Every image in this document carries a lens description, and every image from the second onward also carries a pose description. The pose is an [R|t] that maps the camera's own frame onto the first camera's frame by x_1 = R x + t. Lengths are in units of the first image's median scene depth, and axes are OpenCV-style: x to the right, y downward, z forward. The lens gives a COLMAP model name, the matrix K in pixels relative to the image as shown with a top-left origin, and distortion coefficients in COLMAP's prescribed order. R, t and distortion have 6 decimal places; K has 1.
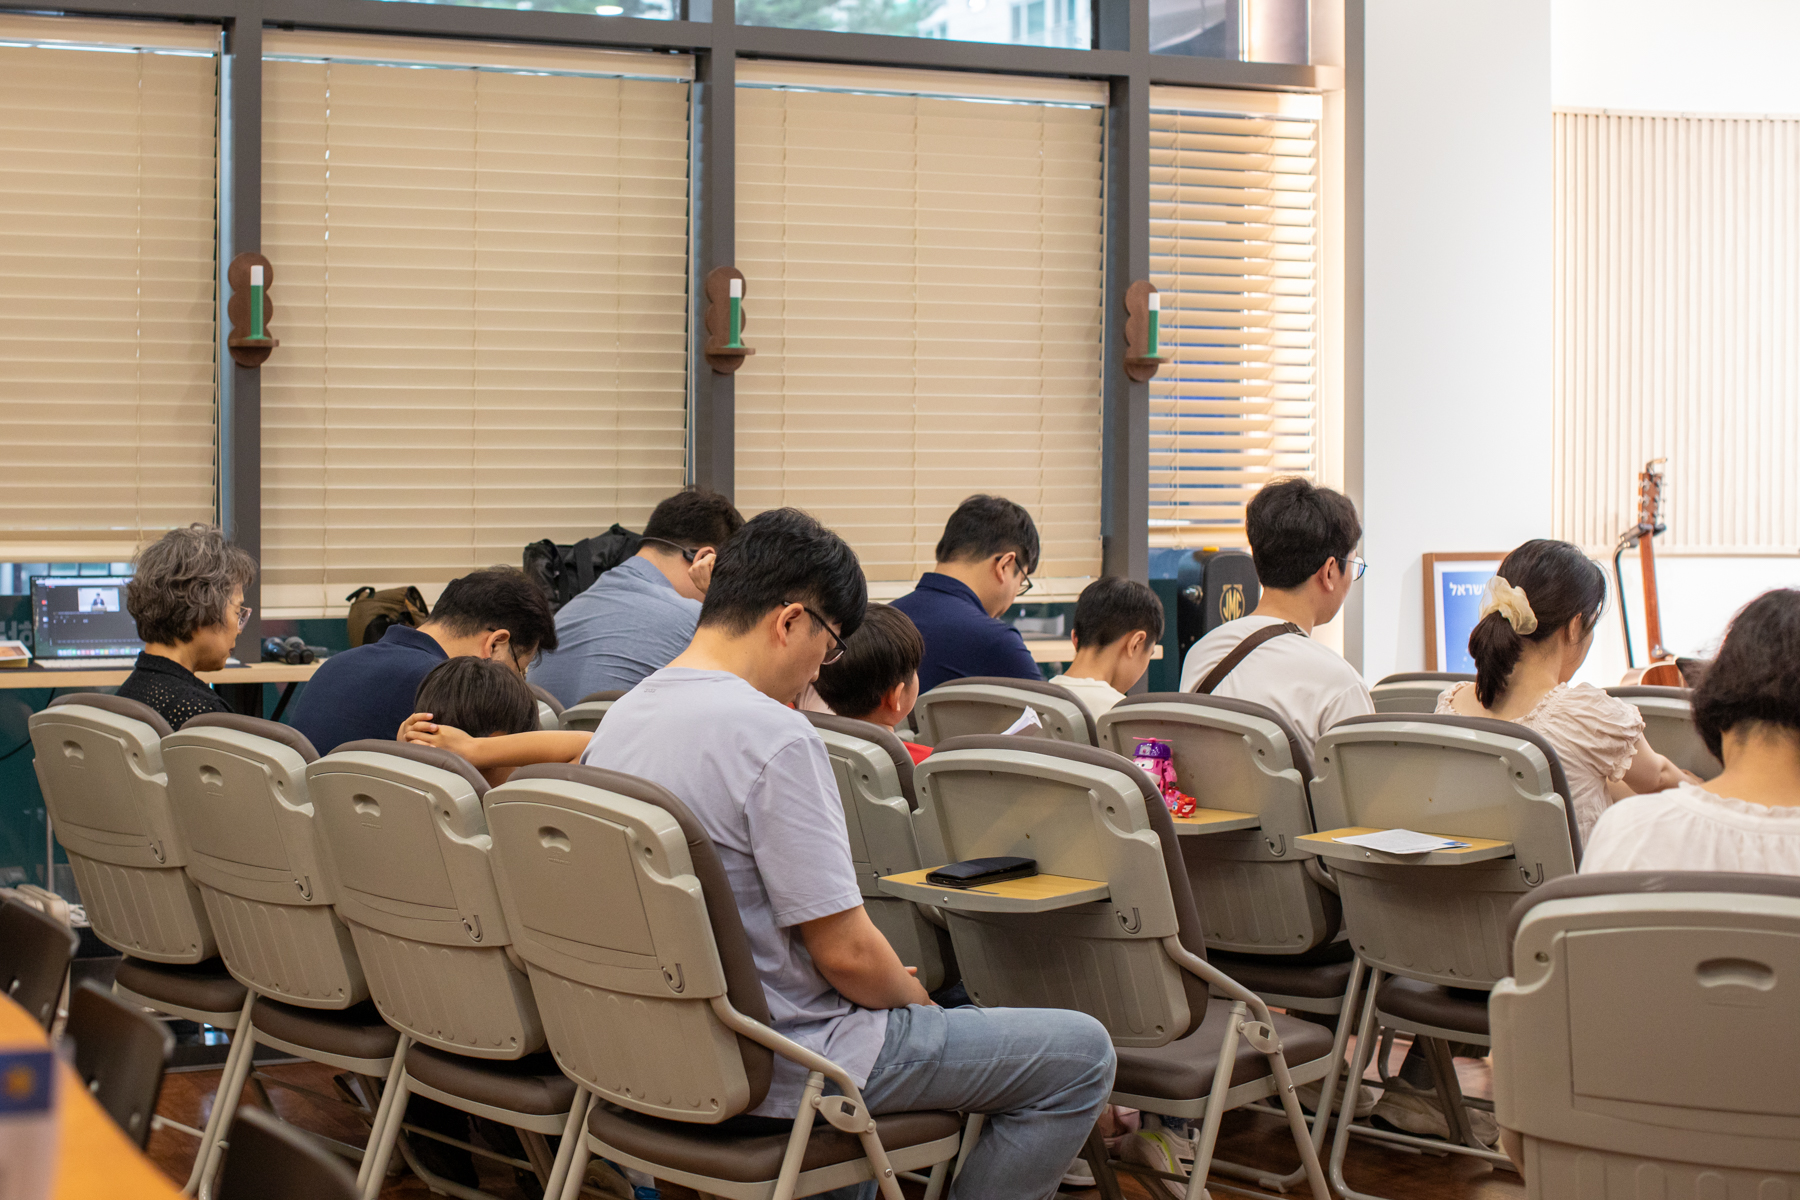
lens RADIAL K [[3030.6, 0, 901.3], [0, 3030.6, 528.1], [0, 0, 1]] dist [-0.110500, 0.000000]
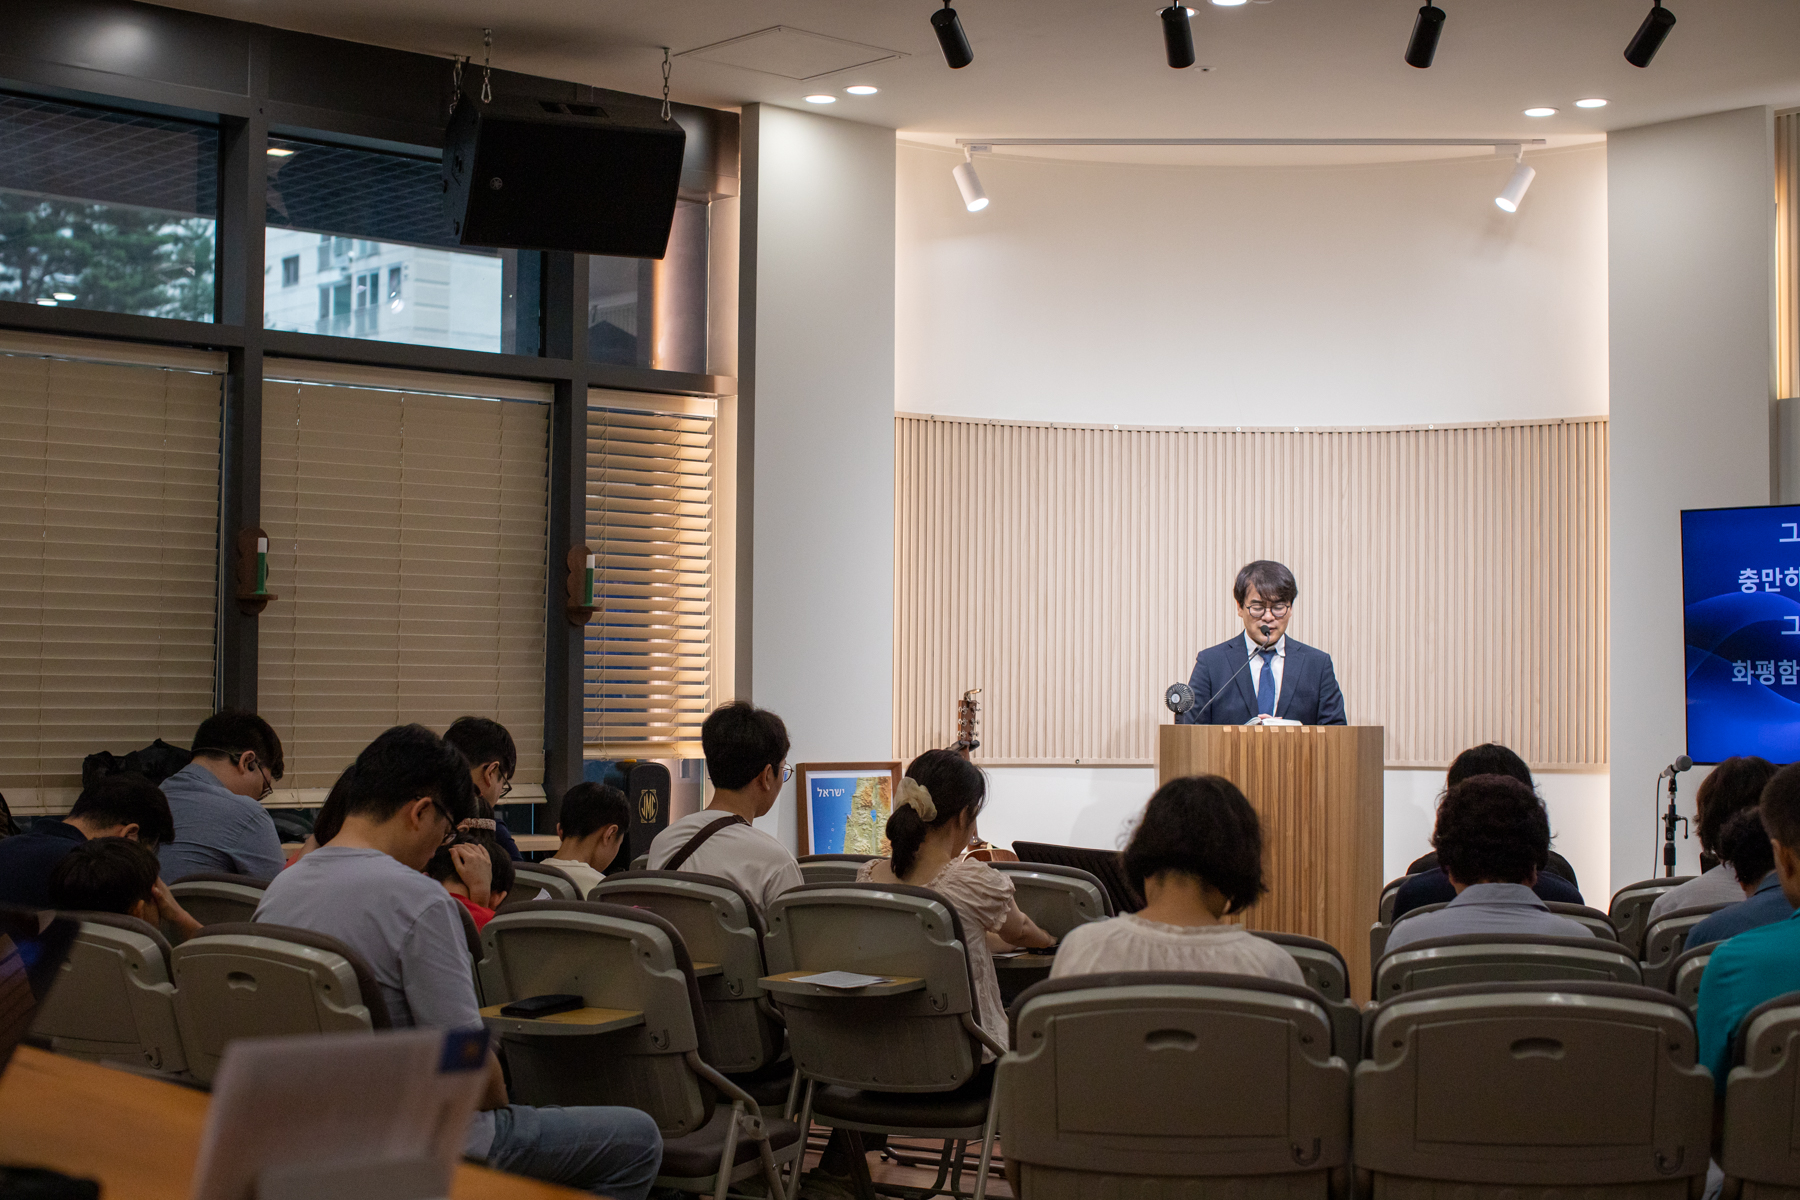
lens RADIAL K [[2877.2, 0, 900.0], [0, 2877.2, 600.8], [0, 0, 1]] dist [-0.091926, 0.000000]
pose [[0.956764, 0.014351, 0.290511, -0.164909], [0.001334, 0.998555, -0.053722, 0.005986], [-0.290862, 0.051787, 0.955362, -0.198146]]
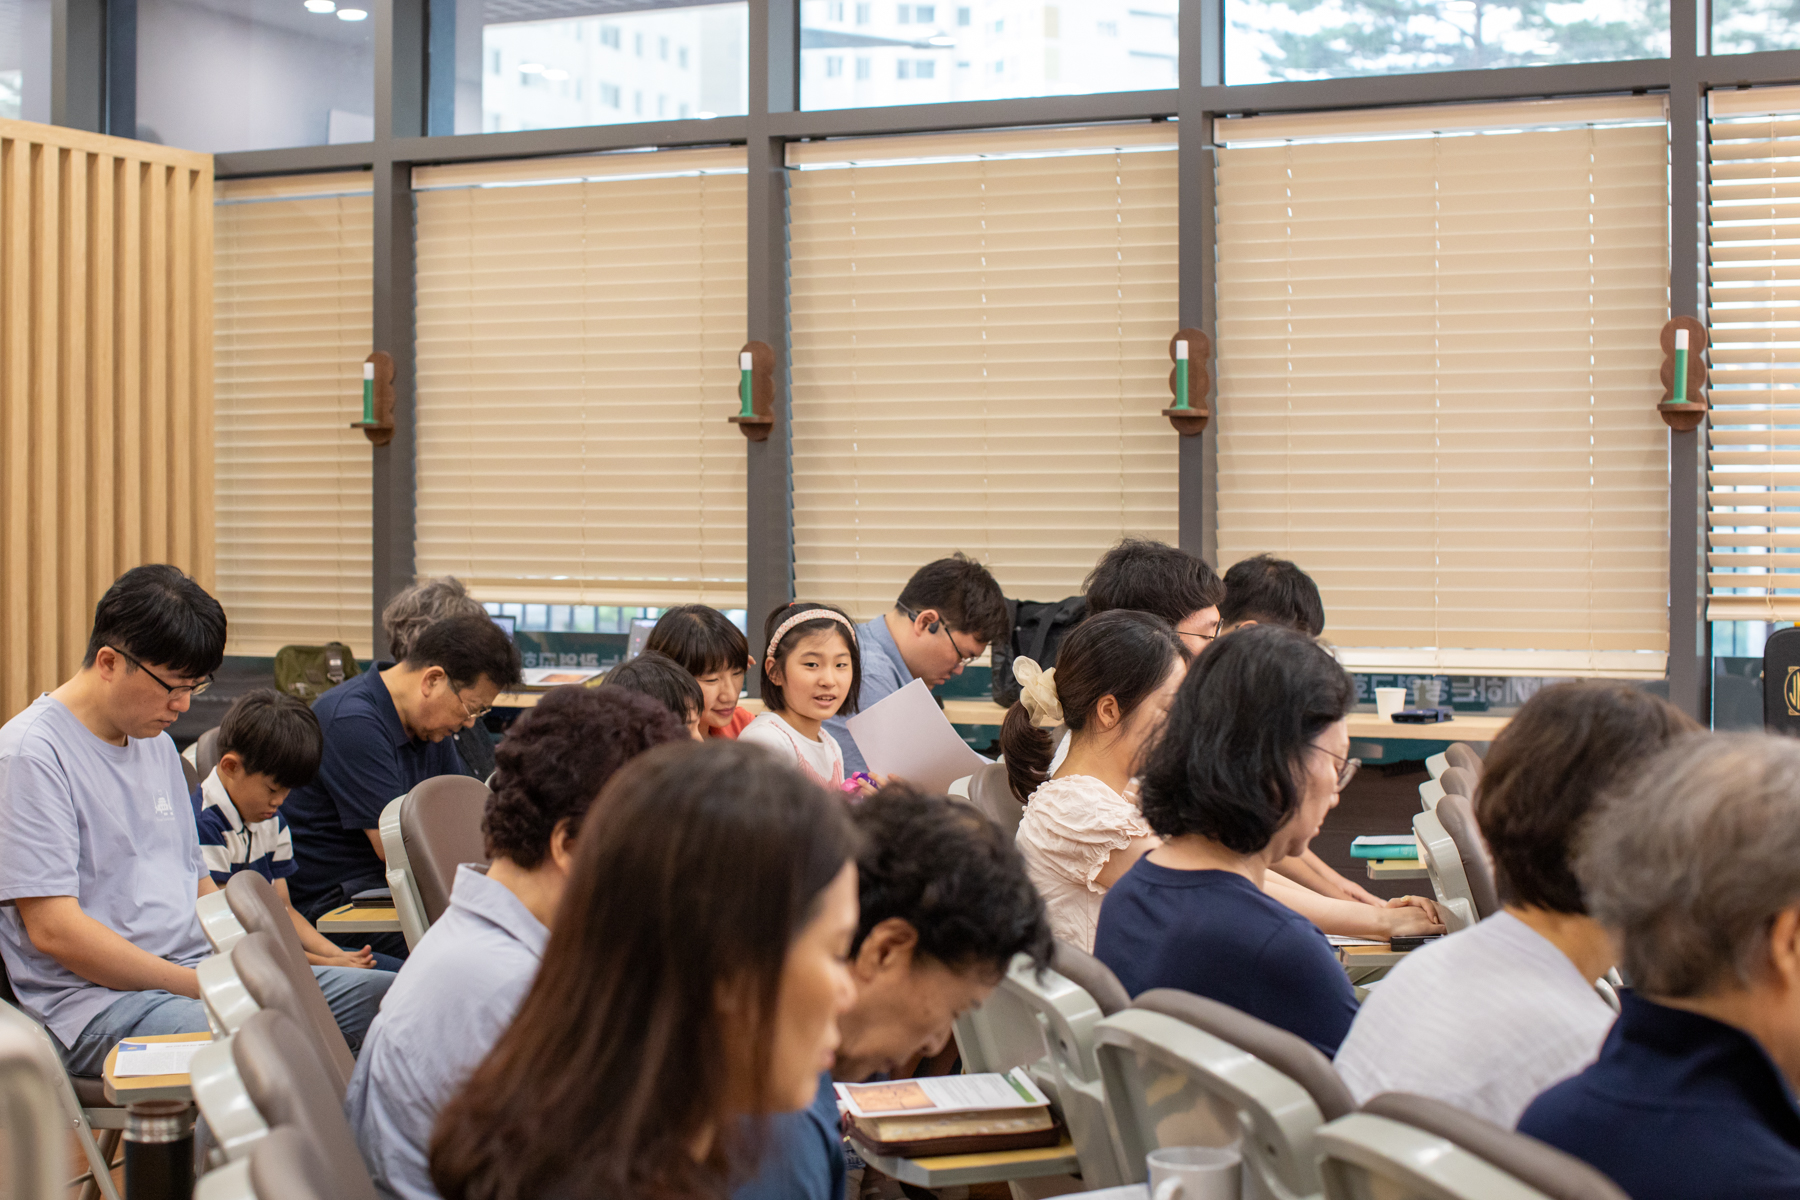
lens RADIAL K [[2877.2, 0, 900.3], [0, 2877.2, 599.7], [0, 0, 1]] dist [-0.091926, 0.000000]
pose [[0.649221, 0.019704, -0.760345, 0.789572], [-0.014758, 0.999803, 0.013308, -0.009886], [0.760457, 0.002581, 0.649383, 0.398853]]
